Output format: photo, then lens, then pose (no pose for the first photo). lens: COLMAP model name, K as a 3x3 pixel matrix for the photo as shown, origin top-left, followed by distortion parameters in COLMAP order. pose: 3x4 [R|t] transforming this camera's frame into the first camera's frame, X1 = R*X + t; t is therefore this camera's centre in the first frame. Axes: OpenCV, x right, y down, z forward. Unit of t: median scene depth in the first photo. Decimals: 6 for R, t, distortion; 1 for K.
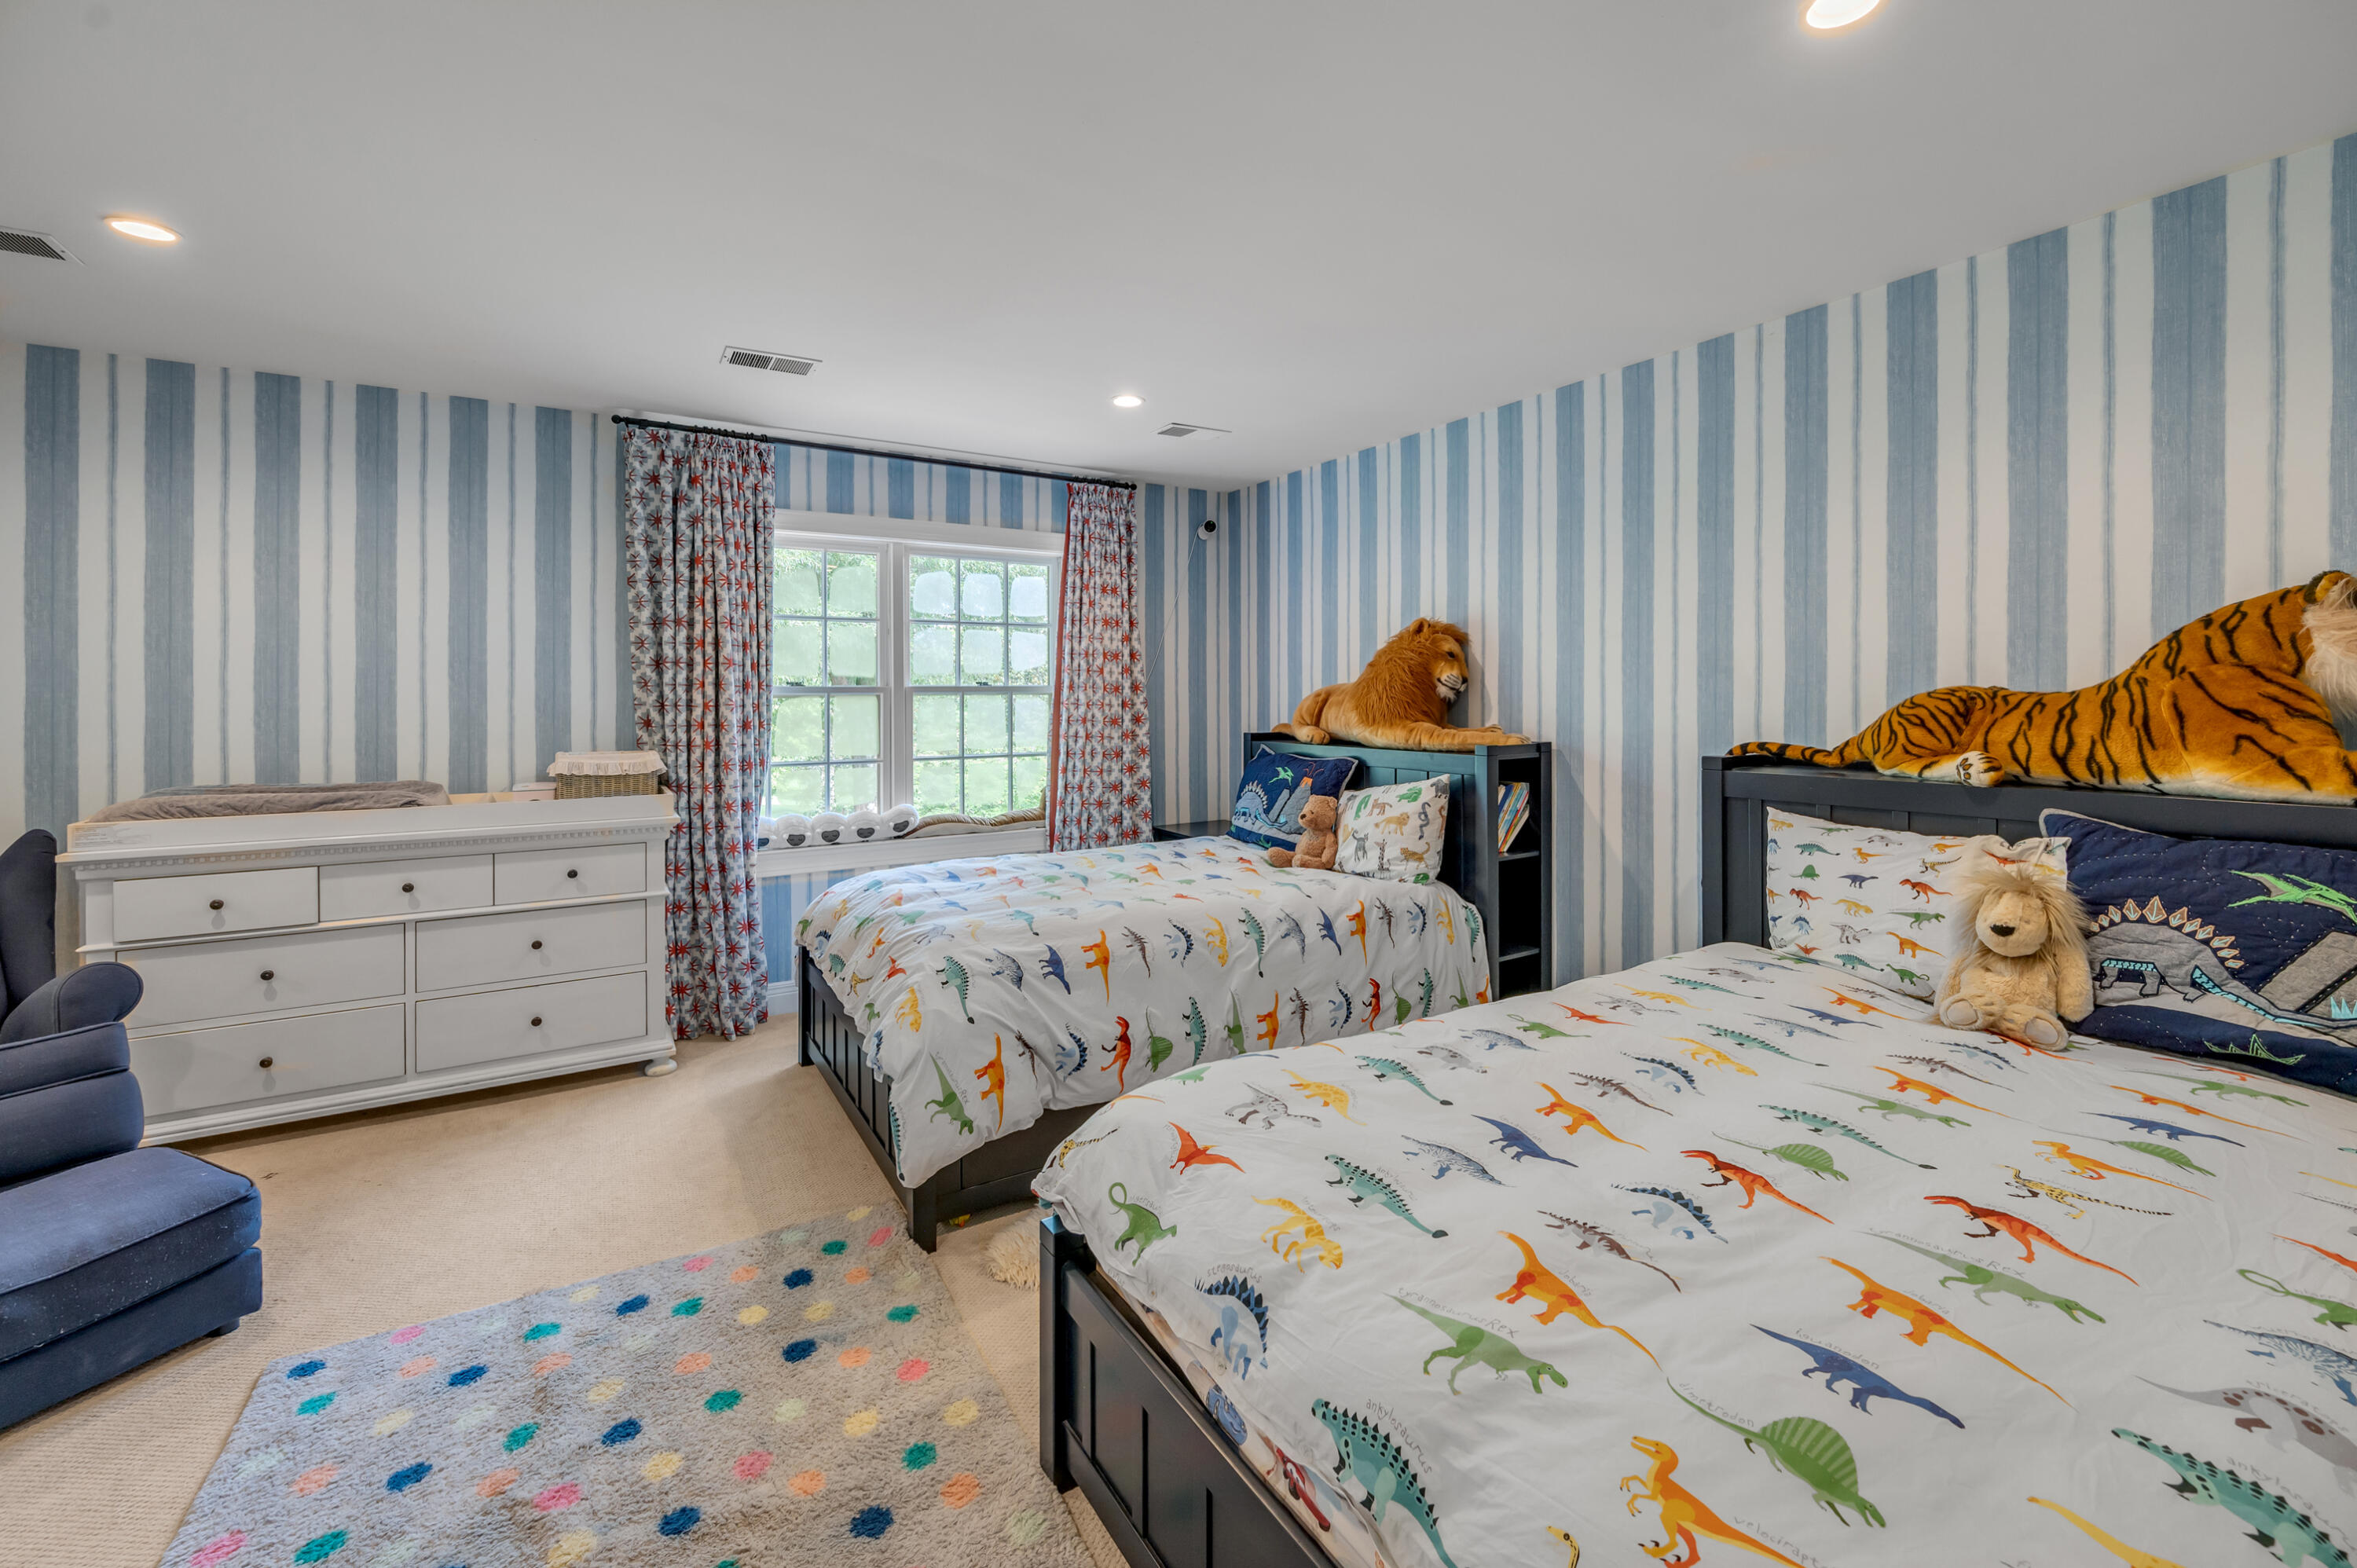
lens RADIAL K [[941.2, 0, 1171.7], [0, 941.2, 712.8], [0, 0, 1]] dist [-0.001625, -0.000197]
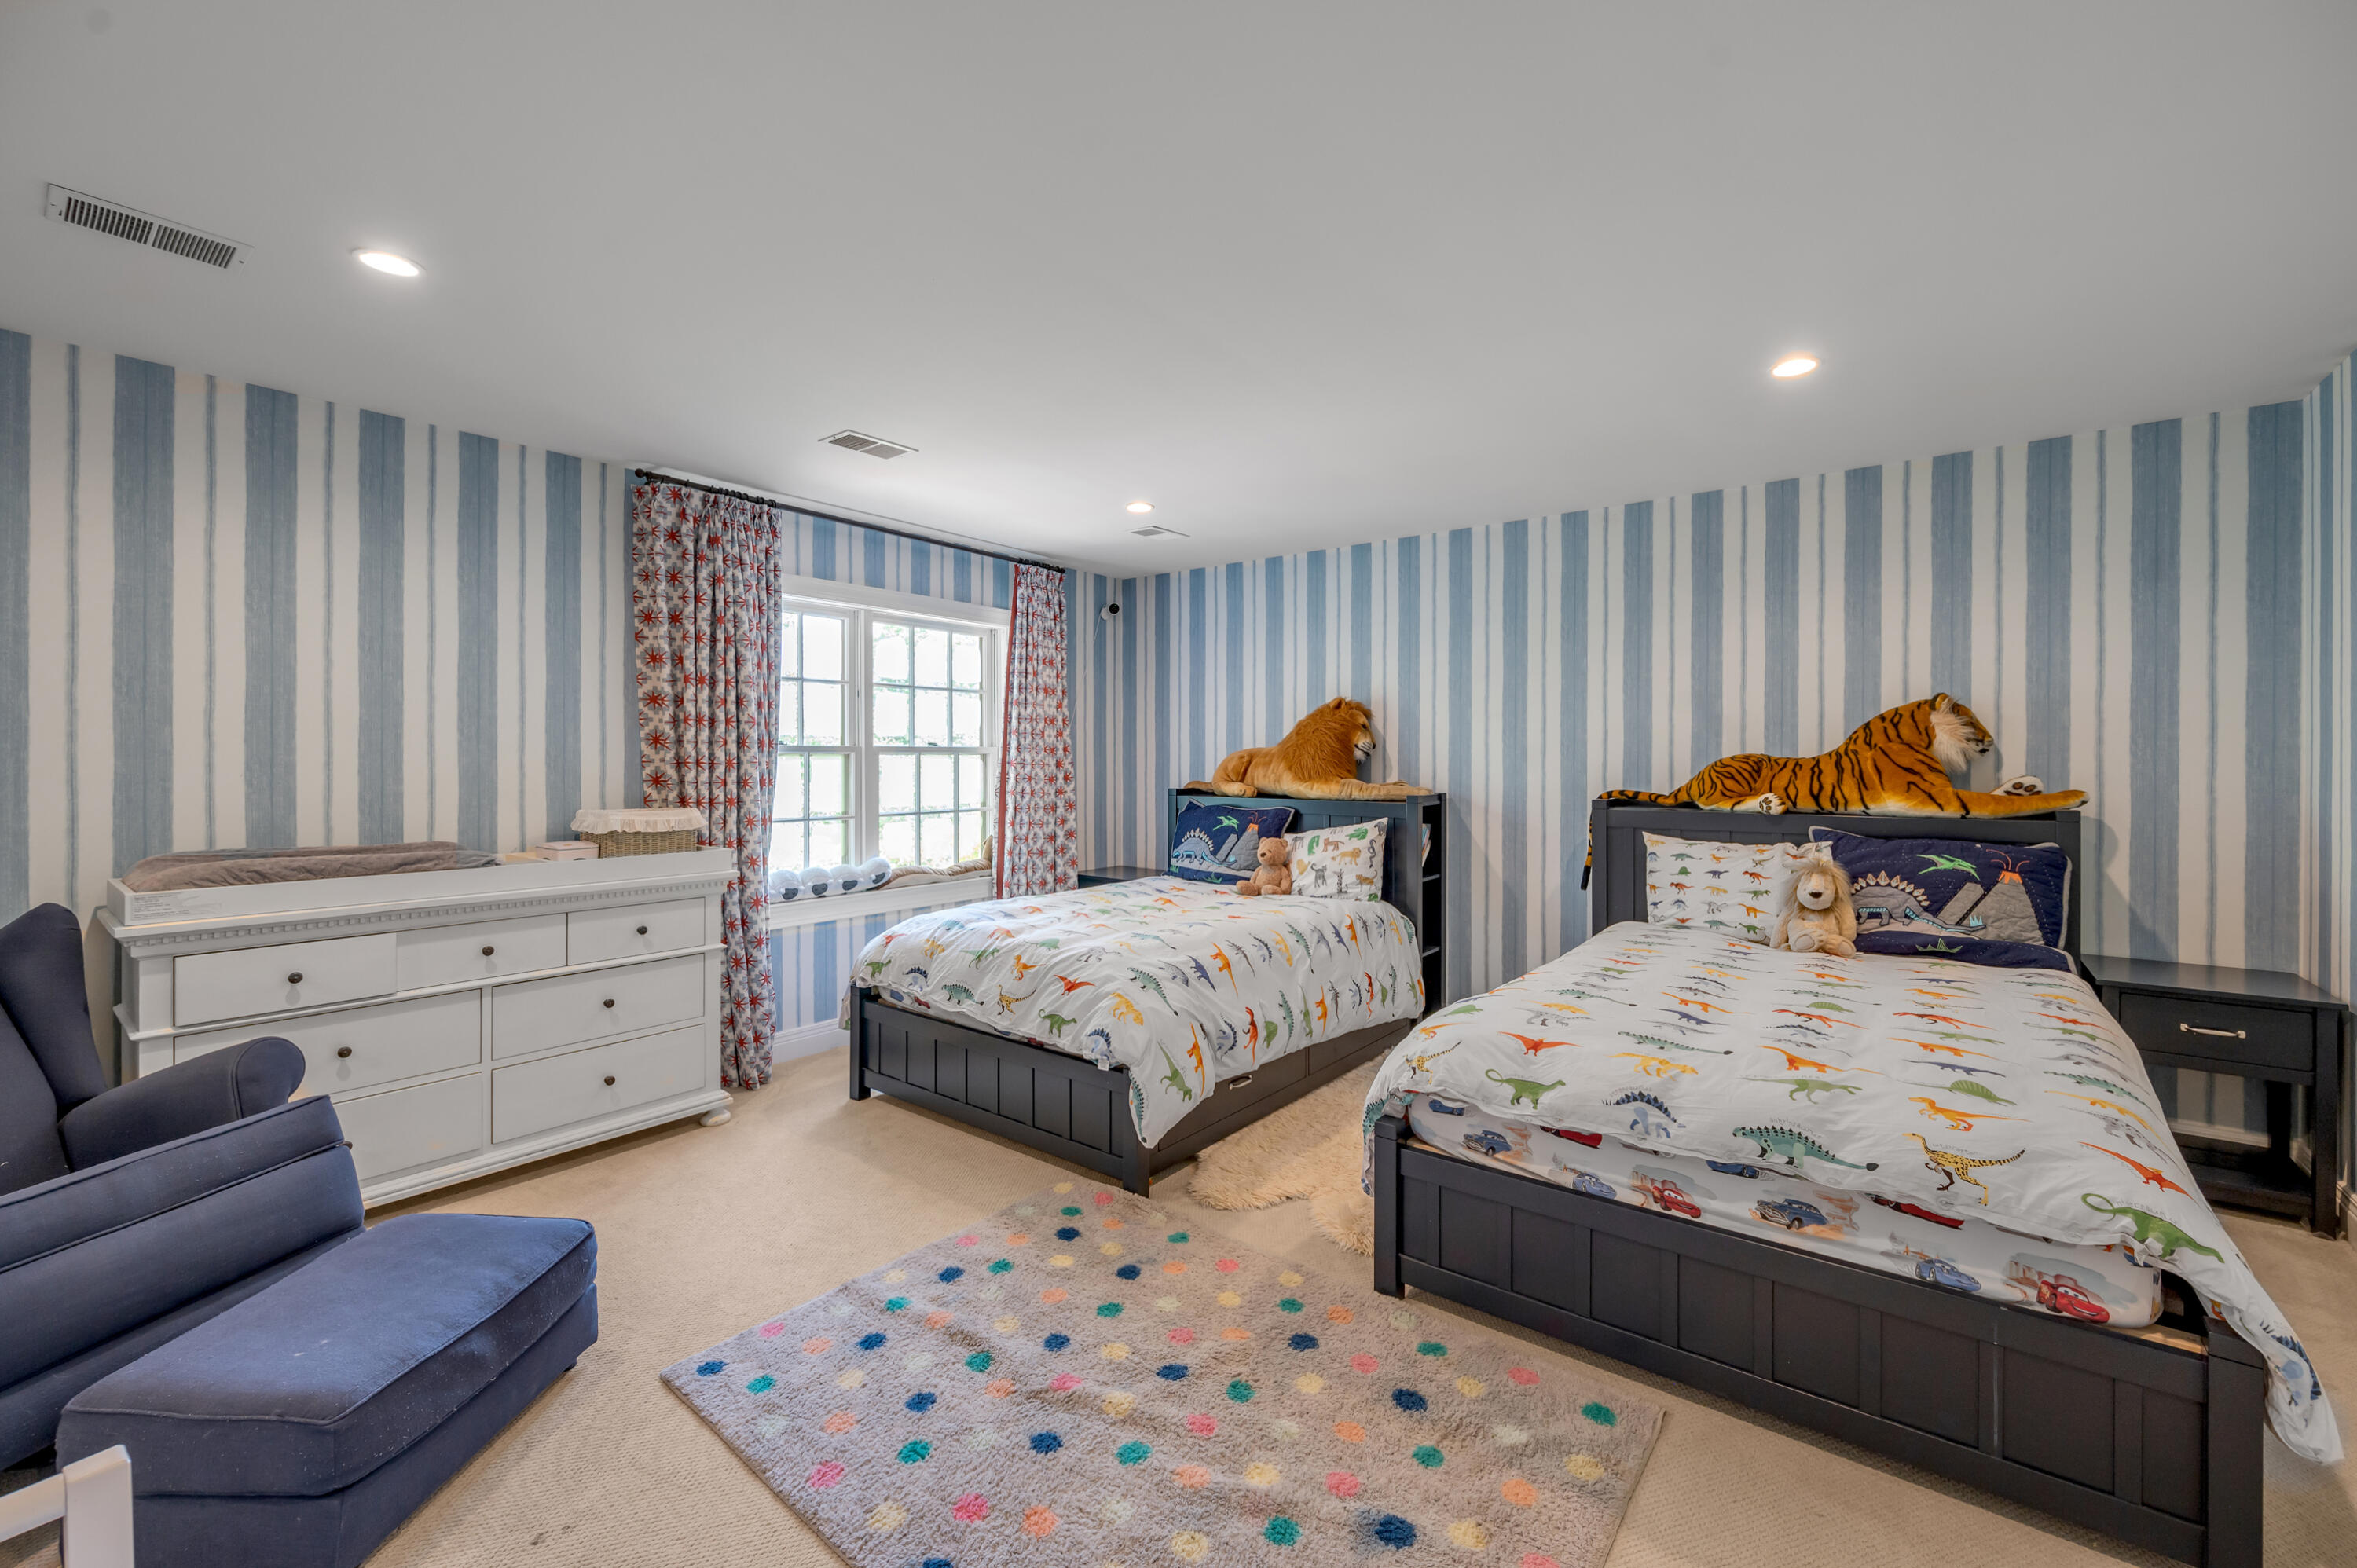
lens RADIAL K [[899.8, 0, 1180.1], [0, 899.8, 774.1], [0, 0, 1]] dist [-0.000819, -0.000440]
pose [[0.942279, 0.000566, 0.334828, -0.449447], [-0.000255, 0.999999, -0.000973, 0.006465], [-0.334828, 0.000831, 0.942279, -0.098348]]
